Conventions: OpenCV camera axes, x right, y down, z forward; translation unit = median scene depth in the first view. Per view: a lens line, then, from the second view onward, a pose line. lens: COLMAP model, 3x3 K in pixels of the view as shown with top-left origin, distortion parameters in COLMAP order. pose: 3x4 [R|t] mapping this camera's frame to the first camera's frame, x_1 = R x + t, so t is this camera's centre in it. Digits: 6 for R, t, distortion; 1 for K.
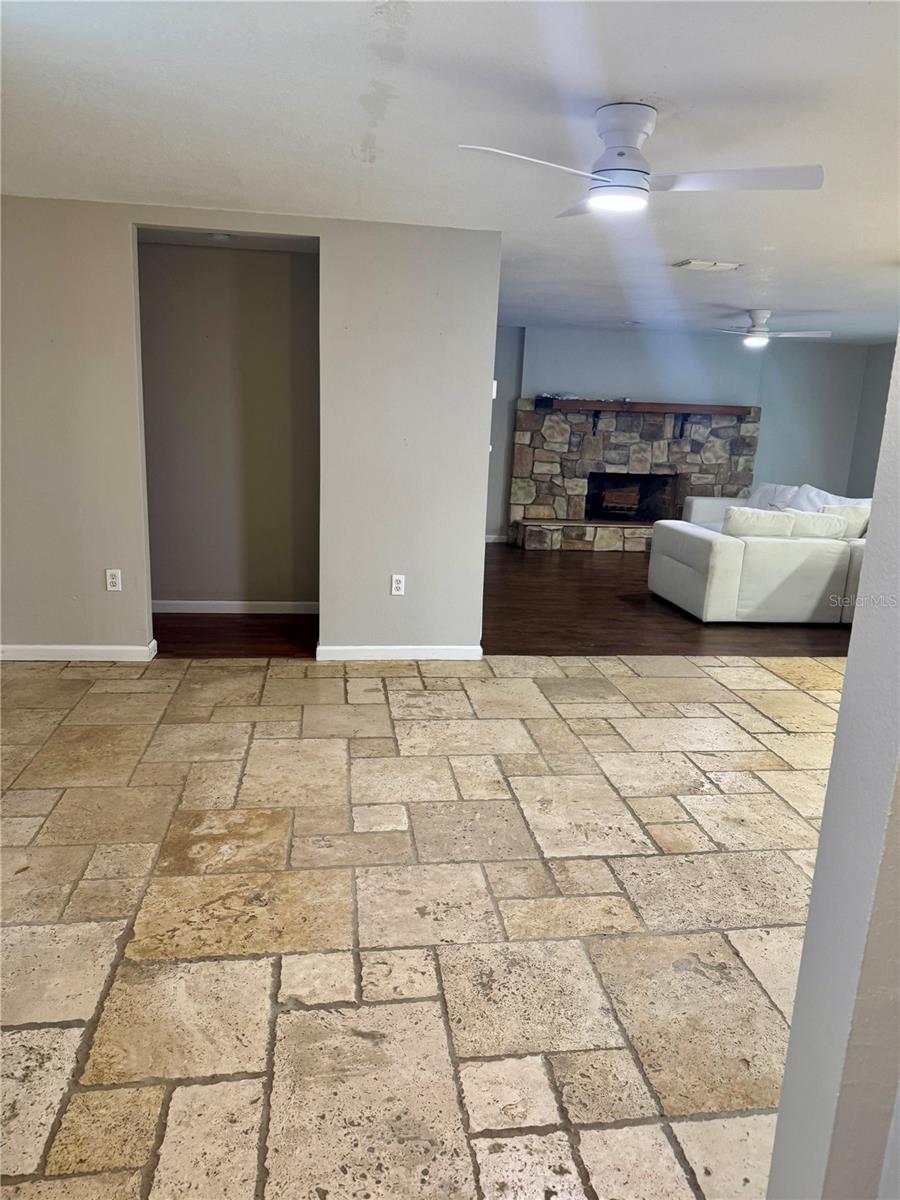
lens RADIAL K [[836.6, 0, 428.5], [0, 836.6, 610.0], [0, 0, 1]] dist [0.070526, -0.092848]
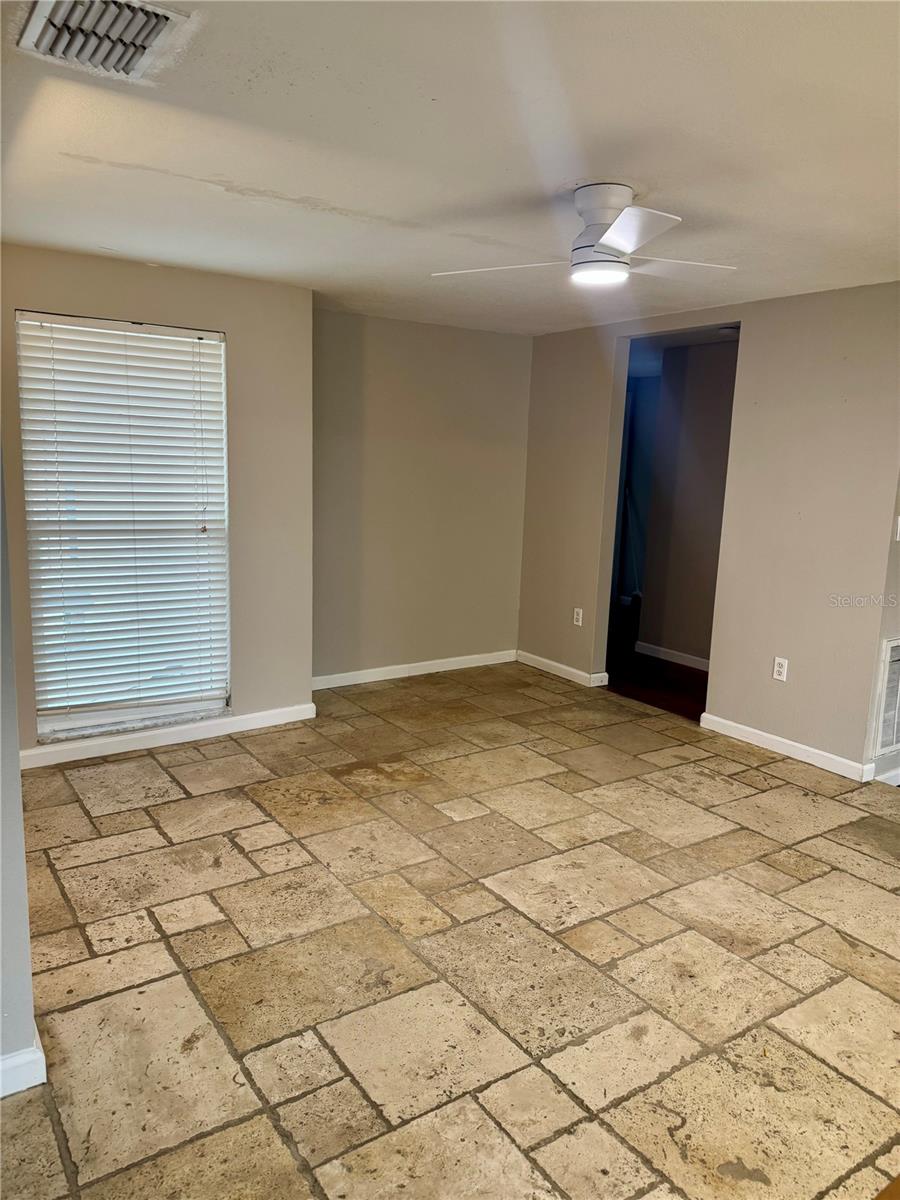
lens RADIAL K [[836.6, 0, 439.3], [0, 836.6, 598.8], [0, 0, 1]] dist [0.070526, -0.092848]
pose [[0.456351, 0.132740, -0.879843, 0.456016], [-0.234923, 0.971699, 0.024750, -0.030595], [0.858228, 0.195401, 0.474619, 0.172071]]
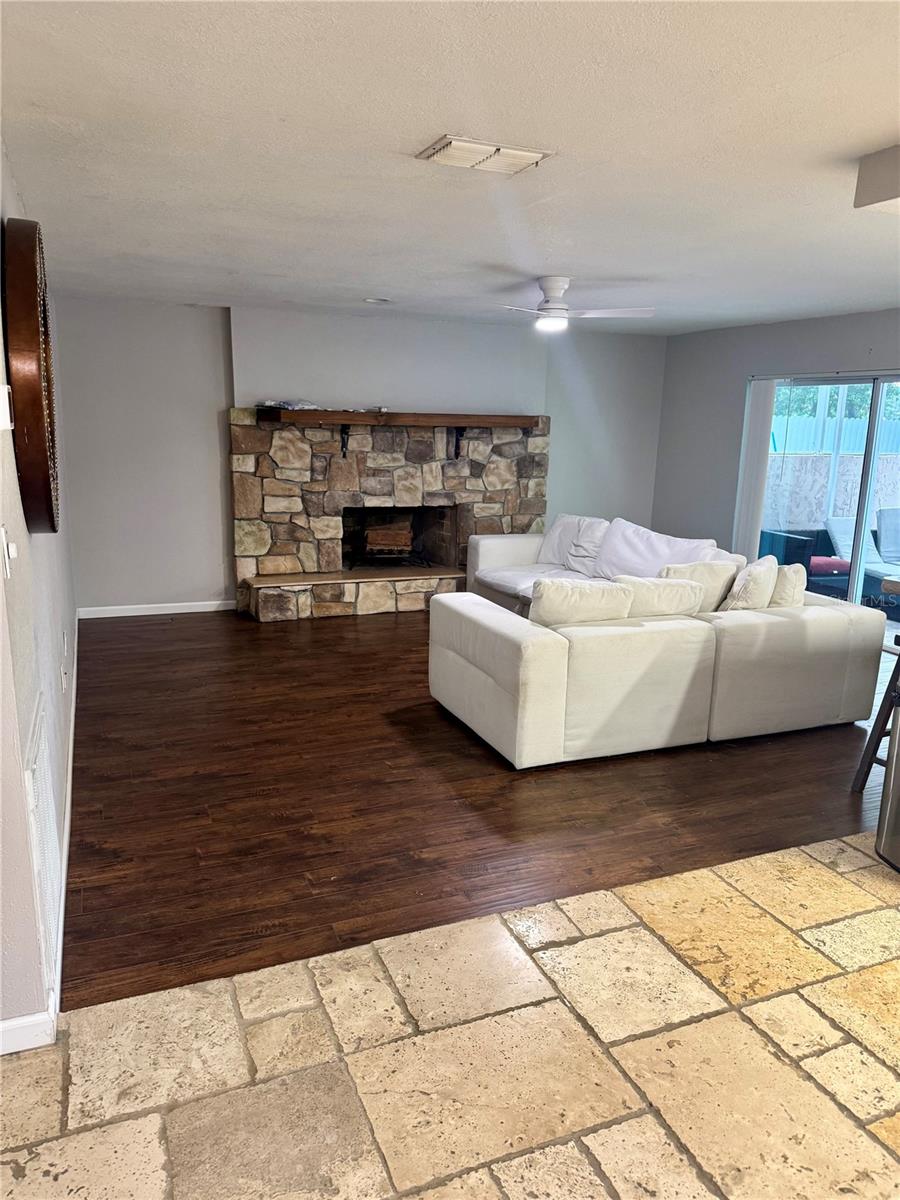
lens RADIAL K [[836.6, 0, 454.0], [0, 836.6, 615.7], [0, 0, 1]] dist [0.070526, -0.092848]
pose [[0.959668, -0.080951, 0.269229, 0.125739], [0.080206, 0.996683, 0.013787, -0.113615], [-0.269452, 0.008363, 0.962978, 0.420663]]
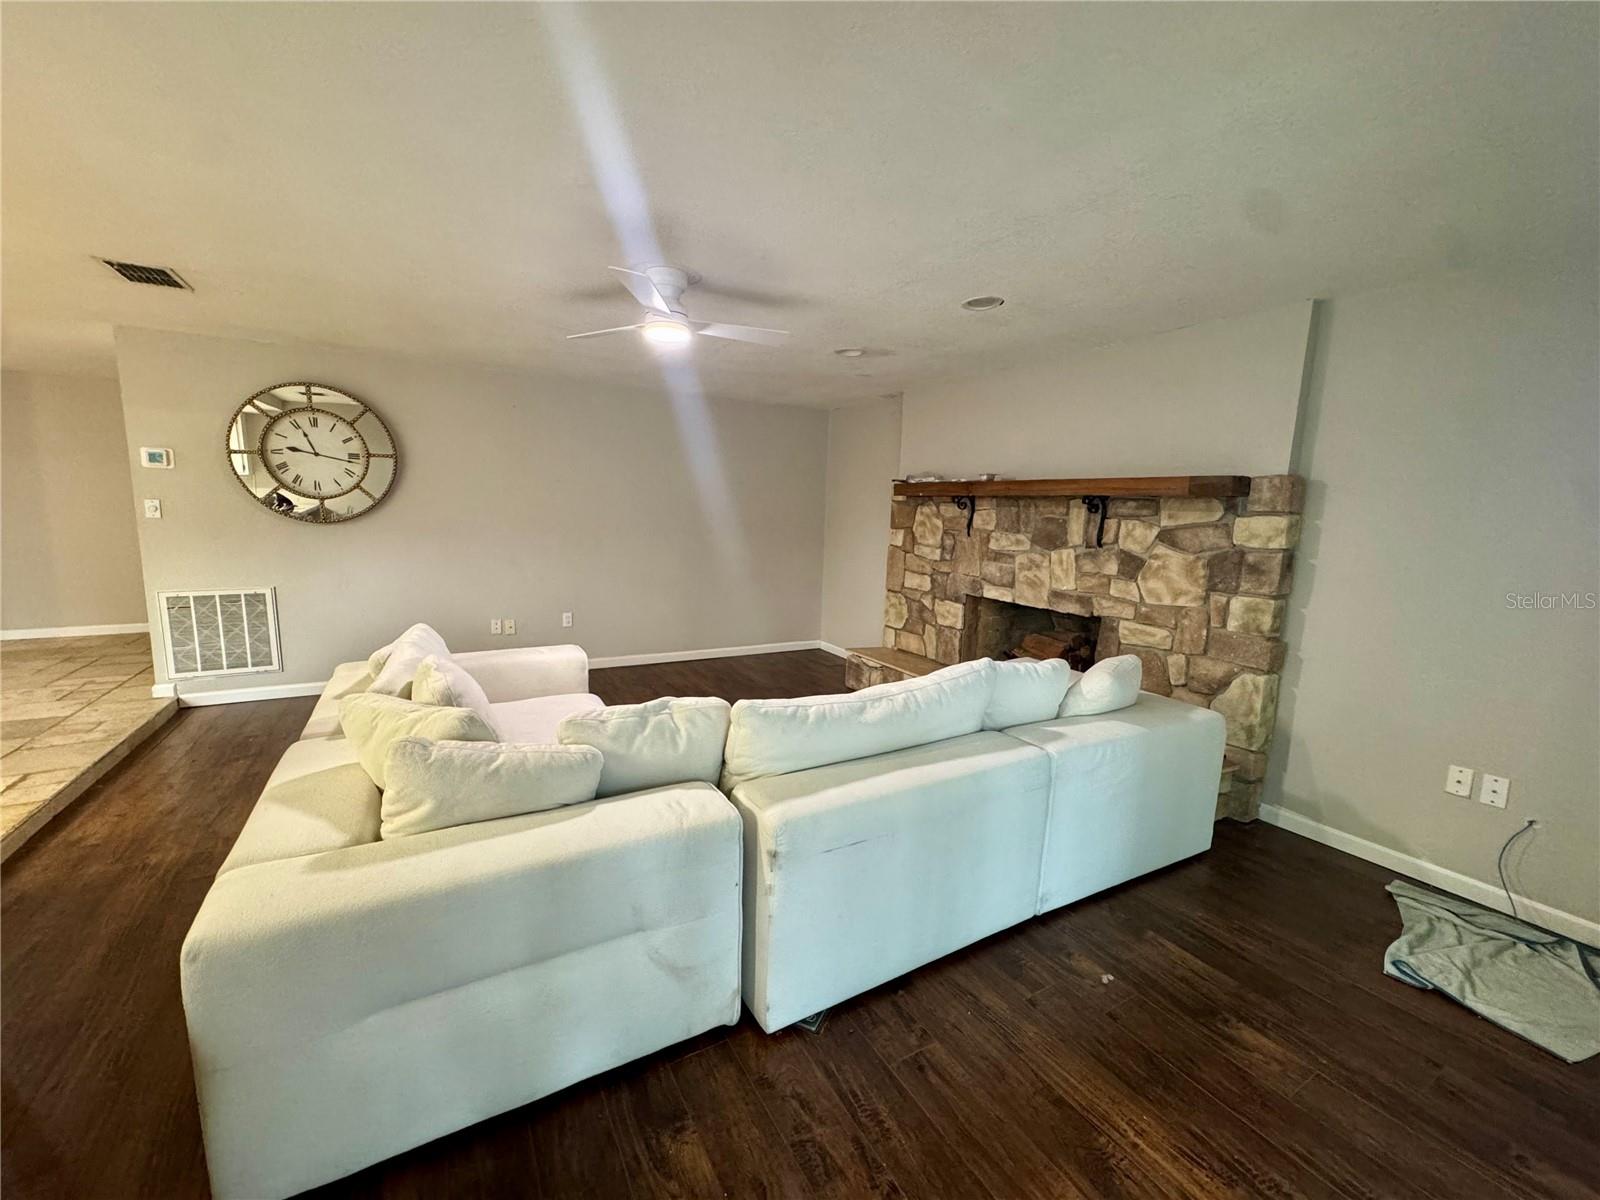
lens RADIAL K [[639.0, 0, 786.9], [0, 639.0, 601.5], [0, 0, 1]] dist [-0.002398, 0.000218]
pose [[0.385653, 0.108761, -0.916211, 0.918365], [-0.227345, 0.973611, 0.019881, -0.219036], [0.894196, 0.200629, 0.400203, 1.098289]]
